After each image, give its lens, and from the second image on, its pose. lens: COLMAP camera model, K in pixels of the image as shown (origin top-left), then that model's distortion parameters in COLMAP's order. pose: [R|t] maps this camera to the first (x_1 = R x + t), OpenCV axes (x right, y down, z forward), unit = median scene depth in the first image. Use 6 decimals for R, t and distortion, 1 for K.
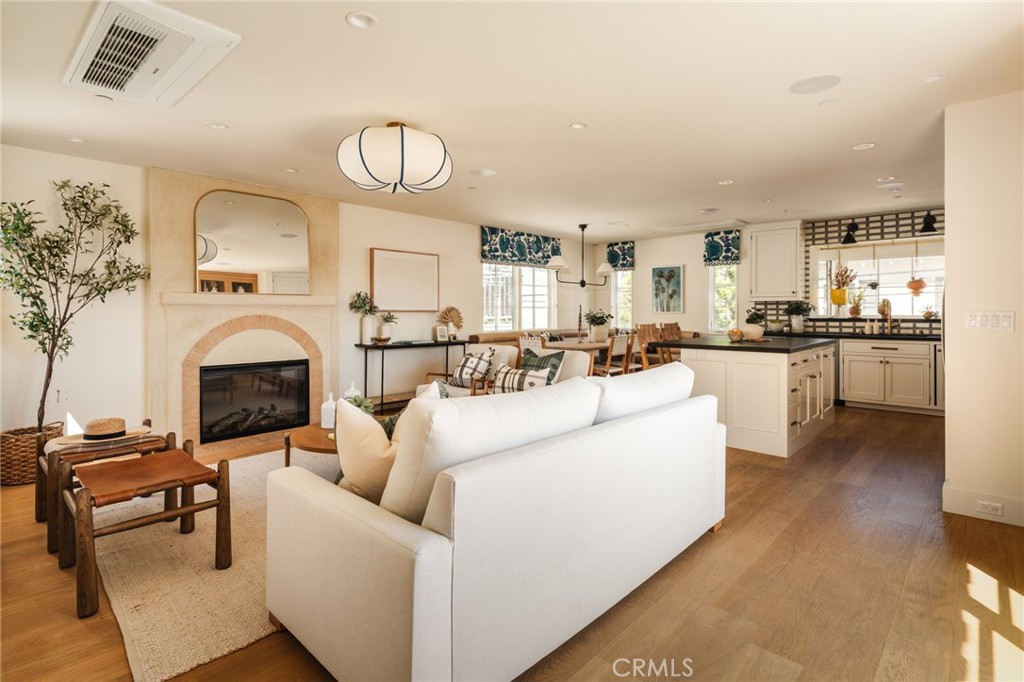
lens RADIAL K [[520.2, 0, 508.3], [0, 520.2, 313.1], [0, 0, 1]] dist [-0.001169, 0.000594]
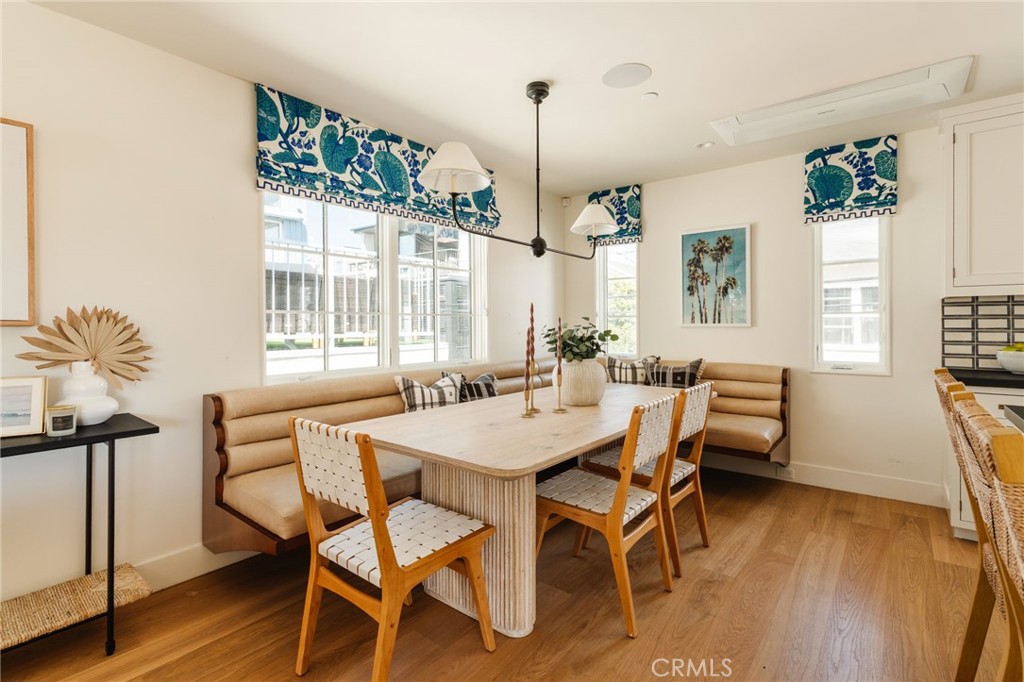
lens RADIAL K [[486.2, 0, 510.6], [0, 486.2, 321.5], [0, 0, 1]] dist [0.000358, -0.001464]
pose [[0.997613, -0.002380, 0.069009, 0.096805], [0.002930, 0.999965, -0.007866, -0.001680], [-0.068988, 0.008050, 0.997585, 0.638601]]
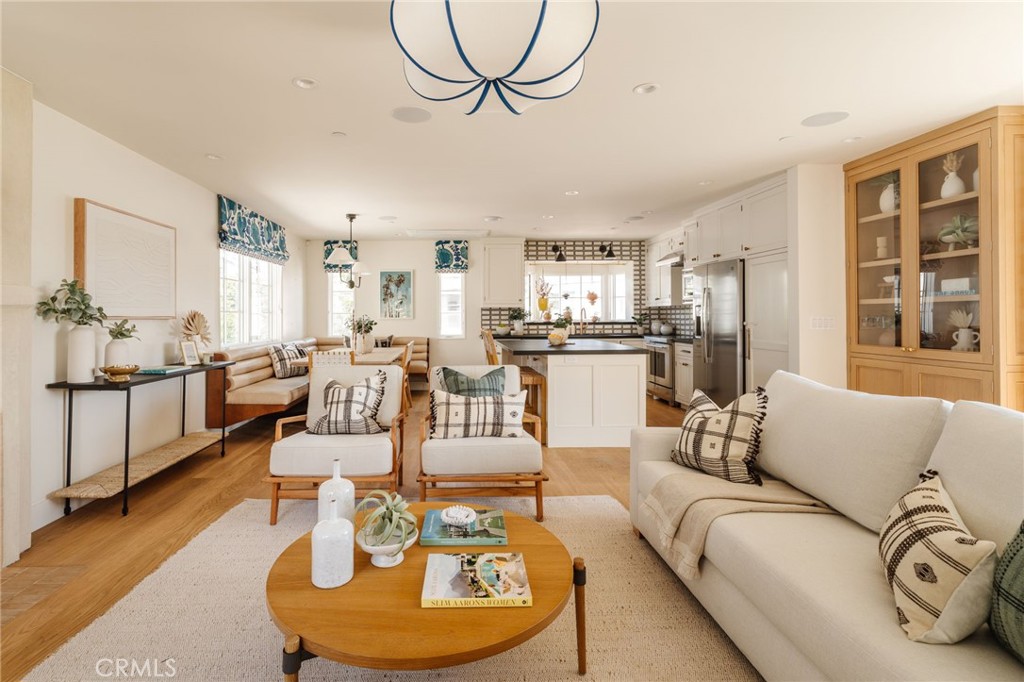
lens RADIAL K [[486.2, 0, 476.1], [0, 486.2, 313.5], [0, 0, 1]] dist [0.000358, -0.001464]
pose [[0.702709, 0.002249, 0.711473, -0.264378], [0.006120, 0.999939, -0.009206, -0.001254], [-0.711451, 0.010823, 0.702653, 0.294826]]
